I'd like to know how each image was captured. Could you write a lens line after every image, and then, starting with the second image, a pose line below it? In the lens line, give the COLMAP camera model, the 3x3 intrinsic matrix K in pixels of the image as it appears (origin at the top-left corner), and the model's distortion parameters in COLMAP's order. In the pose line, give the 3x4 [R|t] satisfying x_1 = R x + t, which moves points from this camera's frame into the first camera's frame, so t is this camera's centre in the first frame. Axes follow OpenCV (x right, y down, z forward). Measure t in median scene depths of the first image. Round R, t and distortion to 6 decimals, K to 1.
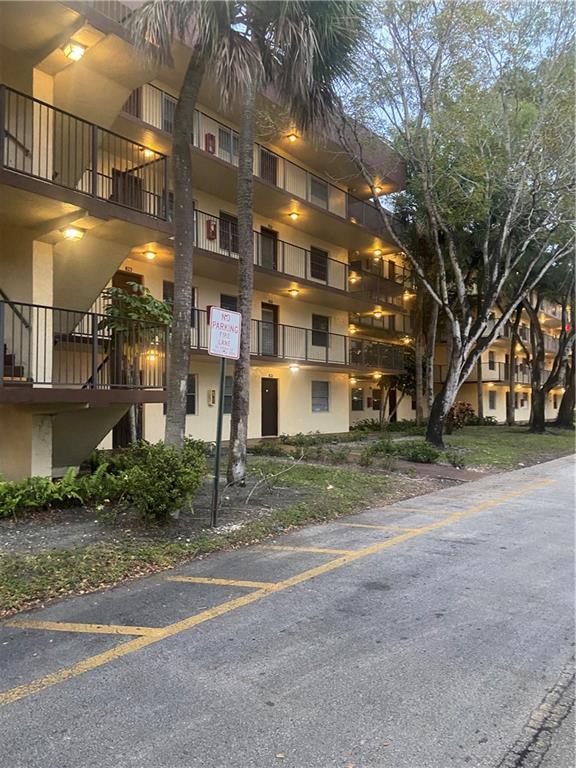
lens RADIAL K [[585.9, 0, 288.0], [0, 585.9, 384.0], [0, 0, 1]] dist [0.161972, -0.178926]
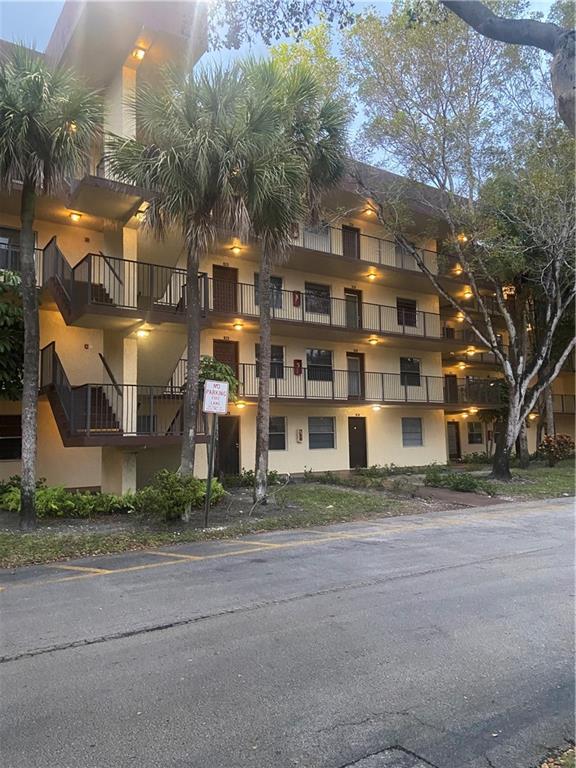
lens RADIAL K [[585.9, 0, 288.0], [0, 585.9, 384.0], [0, 0, 1]] dist [0.161972, -0.178926]
pose [[0.948965, -0.049918, -0.311407, 0.230447], [0.032320, 0.997588, -0.061422, -0.009255], [0.313722, 0.048223, 0.948289, -0.154345]]
